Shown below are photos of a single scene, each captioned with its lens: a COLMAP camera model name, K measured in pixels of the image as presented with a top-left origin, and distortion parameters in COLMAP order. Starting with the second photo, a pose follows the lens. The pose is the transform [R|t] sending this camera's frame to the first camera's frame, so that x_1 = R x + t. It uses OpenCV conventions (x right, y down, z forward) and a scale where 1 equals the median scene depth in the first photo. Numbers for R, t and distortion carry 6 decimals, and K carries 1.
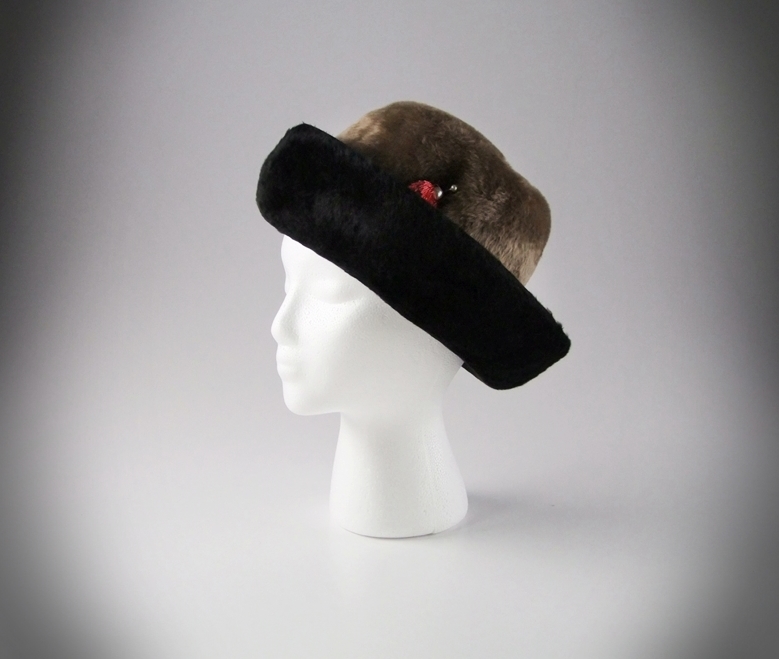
lens RADIAL K [[940.0, 0, 367.5], [0, 940.0, 328.9], [0, 0, 1]] dist [0.003592, 0.003741]
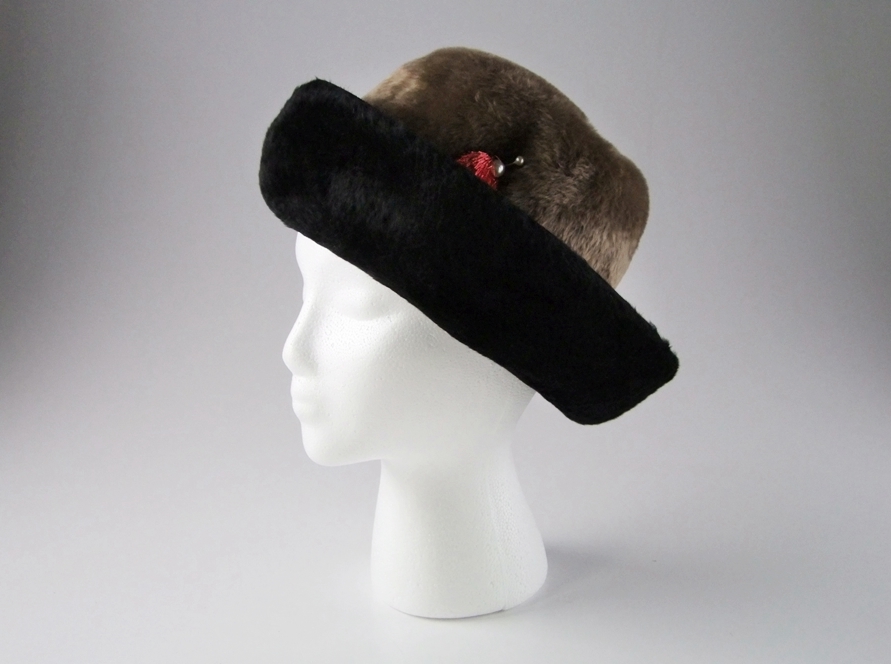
lens RADIAL K [[939.9, 0, 445.5], [0, 939.9, 332.0], [0, 0, 1]] dist [-0.000212, -0.002840]
pose [[0.999690, -0.024818, 0.002125, 0.028395], [0.024753, 0.999348, 0.026287, -0.035805], [-0.002776, -0.026226, 0.999652, 0.255017]]
